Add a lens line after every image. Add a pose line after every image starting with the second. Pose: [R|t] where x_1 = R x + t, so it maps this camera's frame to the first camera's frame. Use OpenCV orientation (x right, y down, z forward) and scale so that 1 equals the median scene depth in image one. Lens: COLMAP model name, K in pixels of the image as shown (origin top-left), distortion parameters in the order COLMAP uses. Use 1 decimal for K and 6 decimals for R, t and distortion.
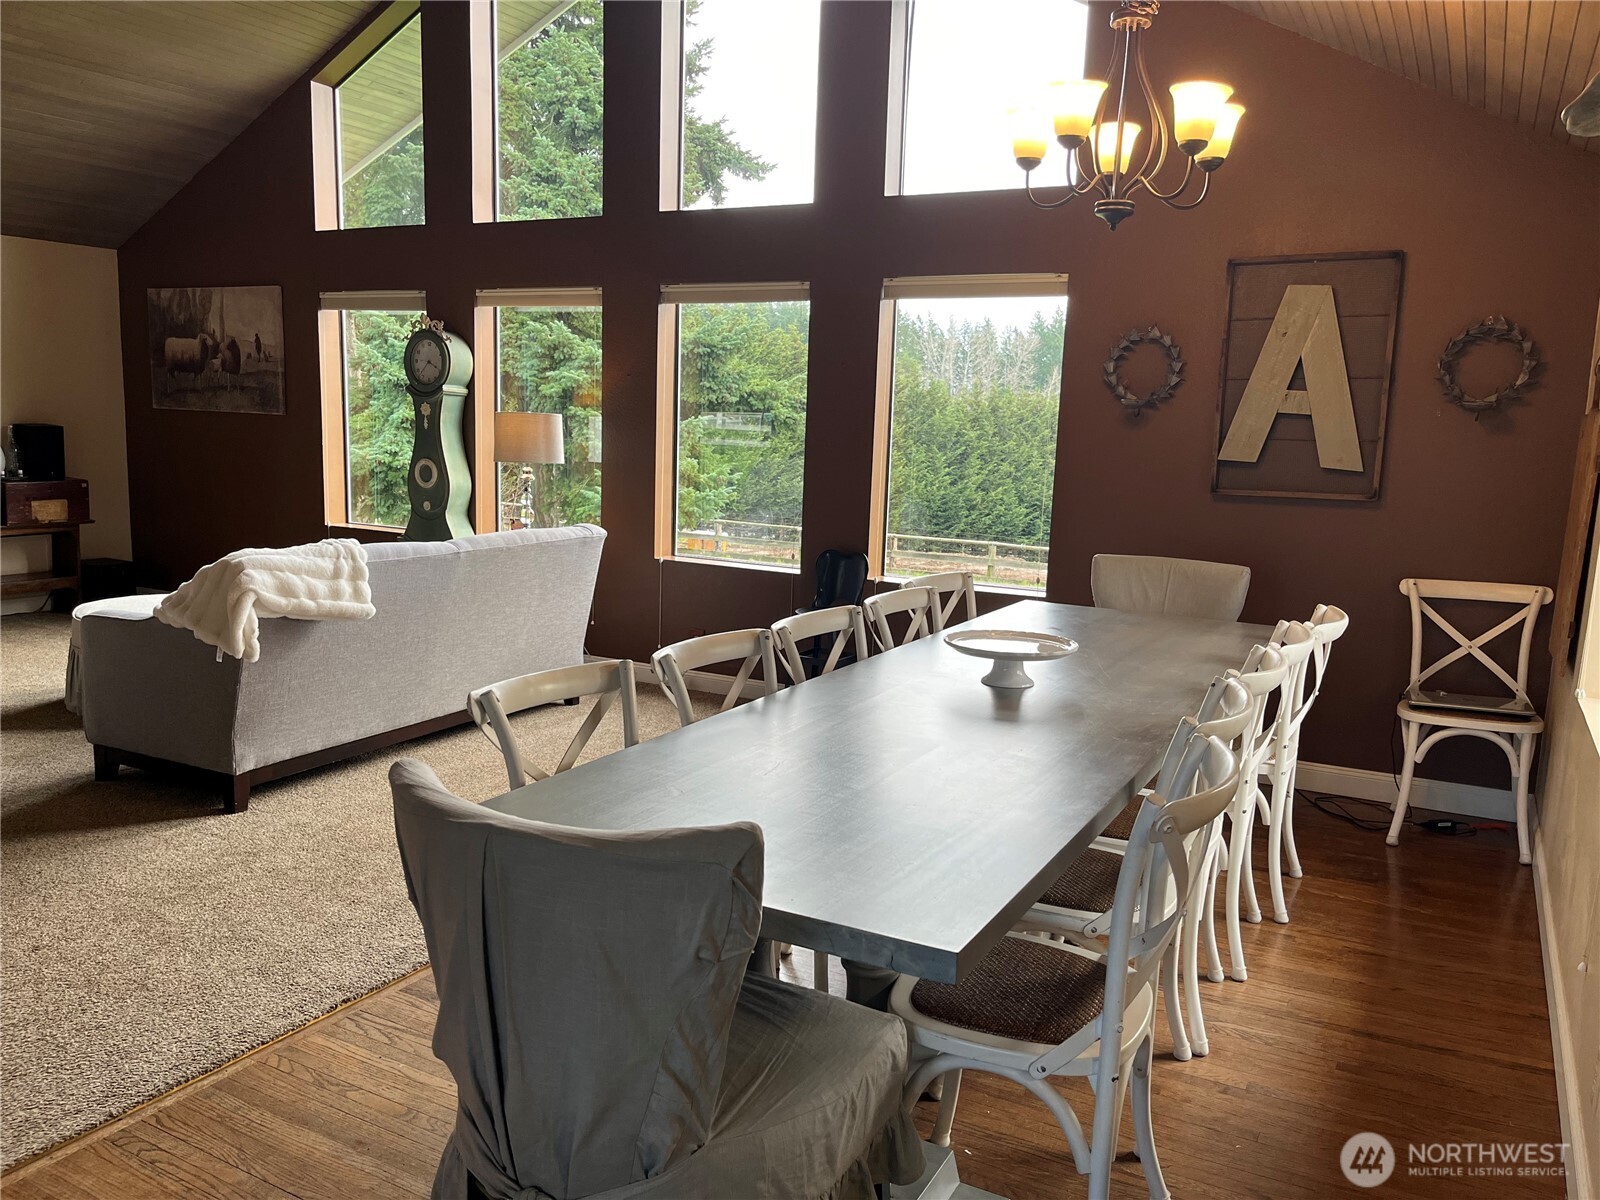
lens RADIAL K [[1210.1, 0, 800.6], [0, 1210.1, 620.6], [0, 0, 1]] dist [0.060253, -0.087408]
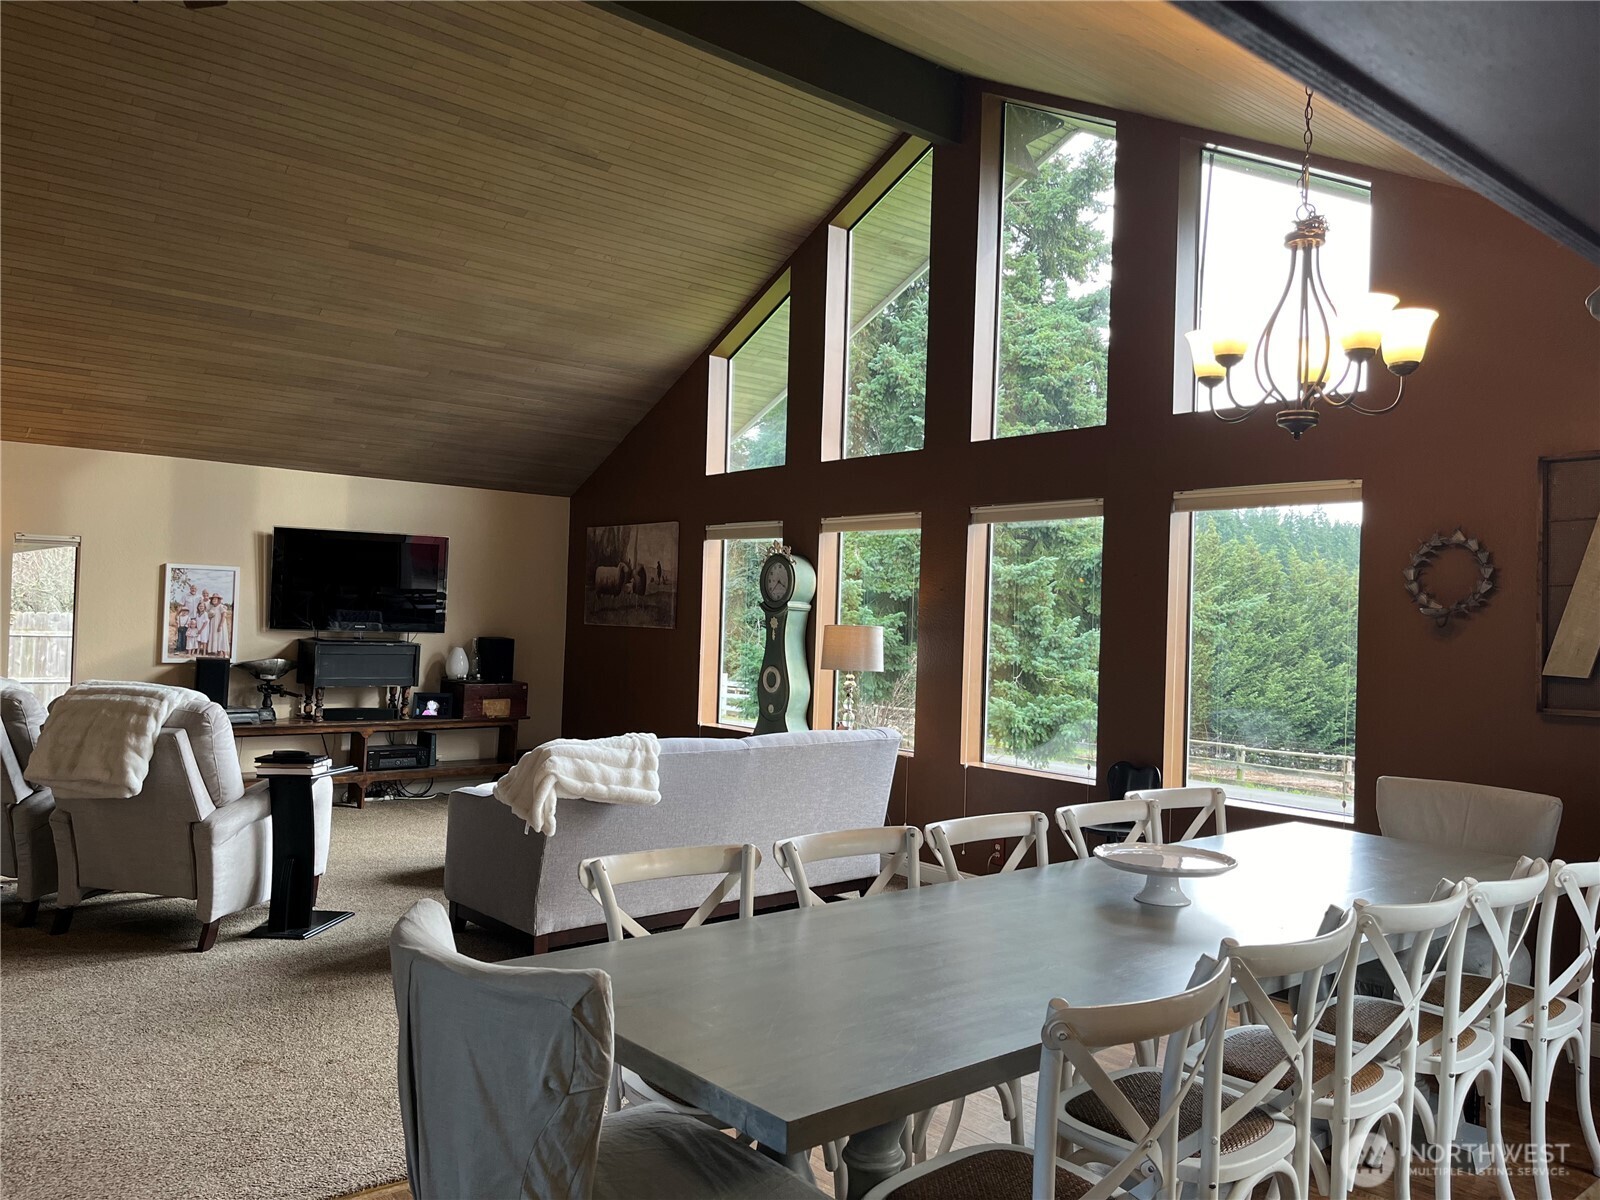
lens RADIAL K [[1210.1, 0, 800.0], [0, 1210.1, 605.3], [0, 0, 1]] dist [0.060253, -0.087408]
pose [[0.929274, -0.010100, -0.369252, 0.127076], [-0.058823, 0.982824, -0.174918, 0.003860], [0.364677, 0.184267, 0.912719, -0.011060]]
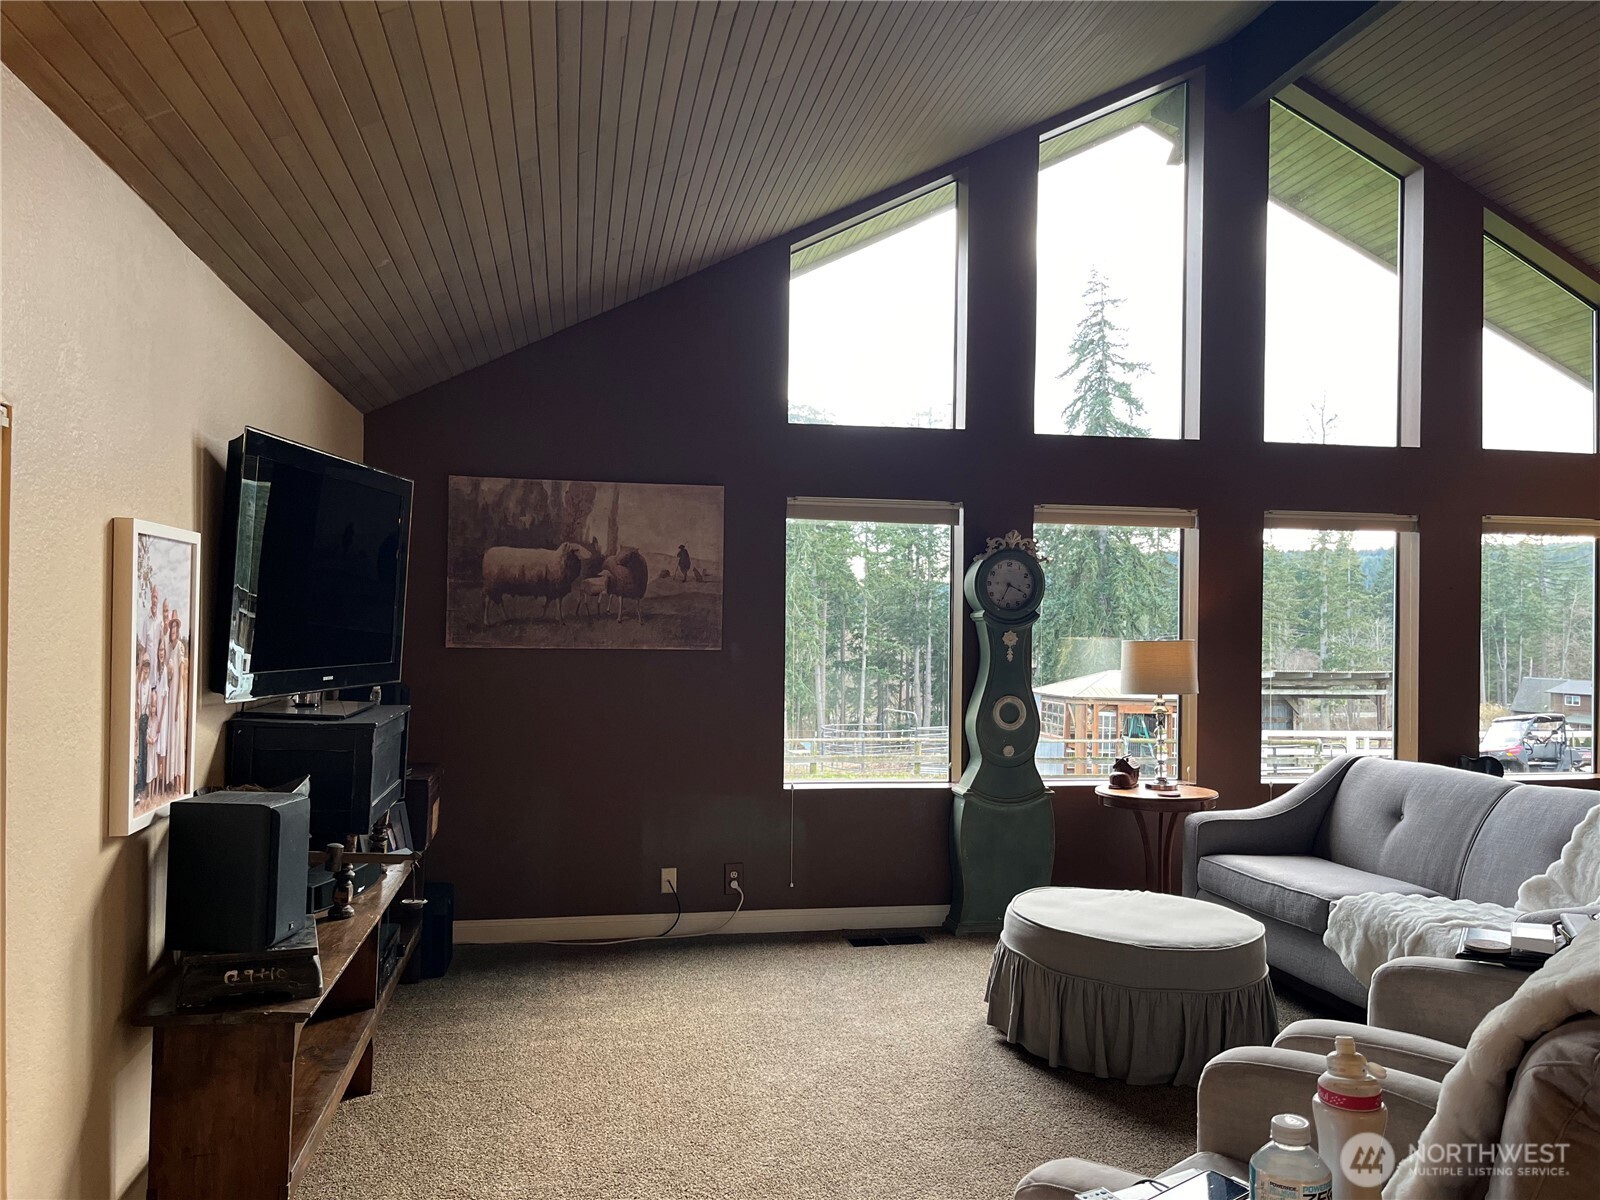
lens RADIAL K [[1210.1, 0, 794.5], [0, 1210.1, 611.1], [0, 0, 1]] dist [0.060253, -0.087408]
pose [[0.785646, -0.008755, 0.618614, -0.962648], [0.118563, 0.983498, -0.136658, -0.095294], [-0.607209, 0.180709, 0.773719, 0.435591]]
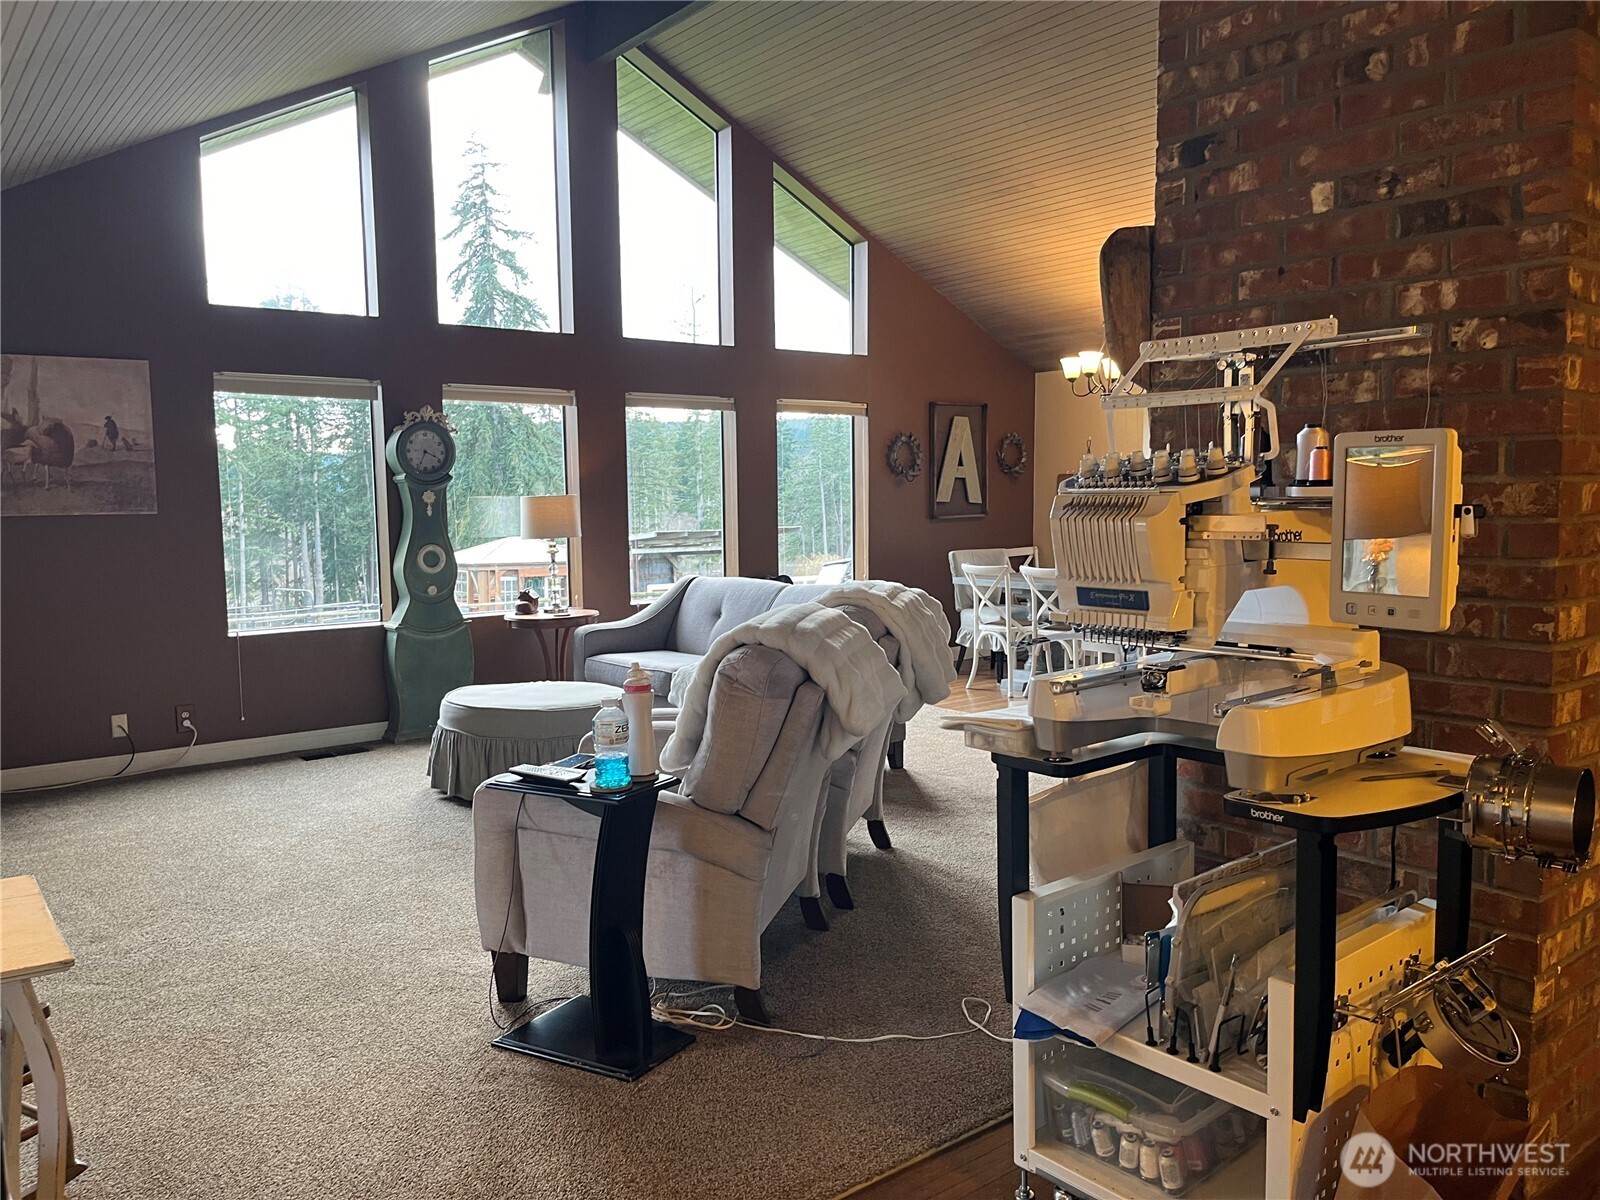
lens RADIAL K [[1210.1, 0, 790.4], [0, 1210.1, 606.8], [0, 0, 1]] dist [0.060253, -0.087408]
pose [[0.408266, -0.114586, 0.905643, -1.133806], [0.188089, 0.981362, 0.039375, -0.066532], [-0.893276, 0.154266, 0.422209, 0.313441]]
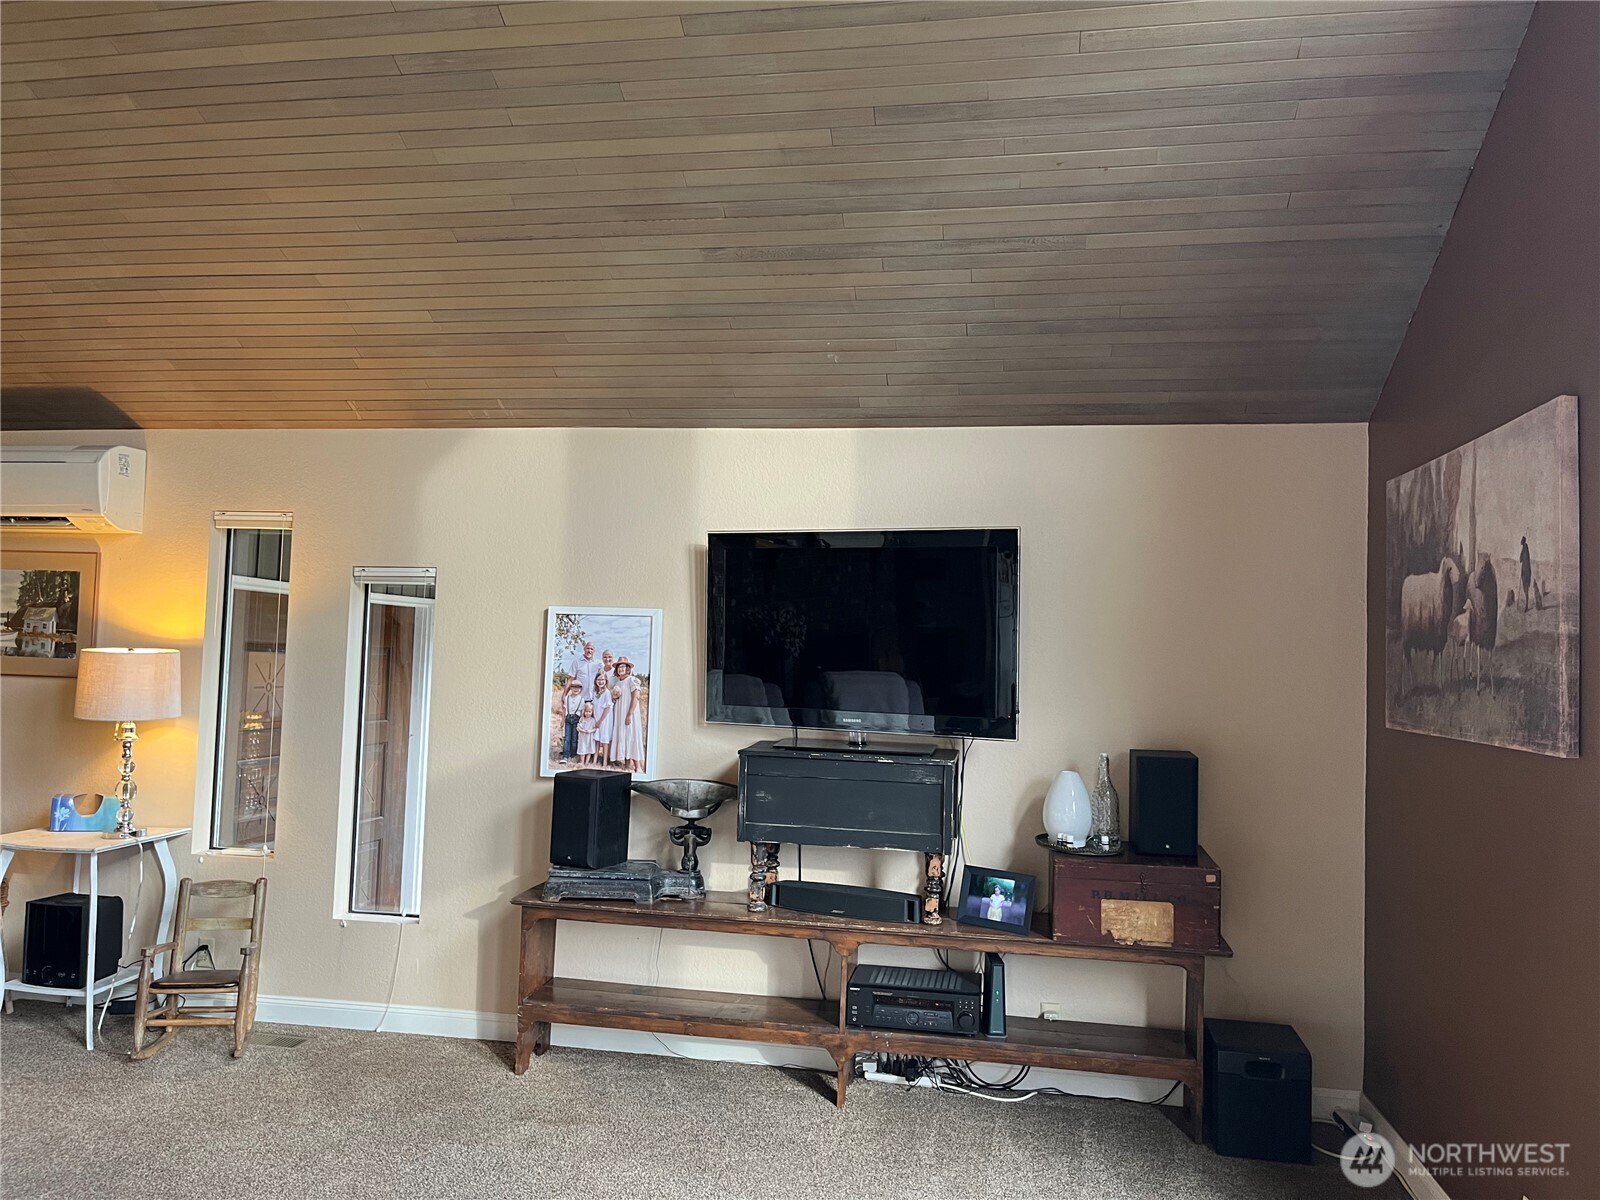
lens RADIAL K [[1210.1, 0, 790.5], [0, 1210.1, 596.0], [0, 0, 1]] dist [0.060253, -0.087408]
pose [[0.310580, -0.077170, -0.947410, -0.185992], [-0.174781, 0.975069, -0.136720, -0.144461], [0.934340, 0.208051, 0.289349, 0.777015]]
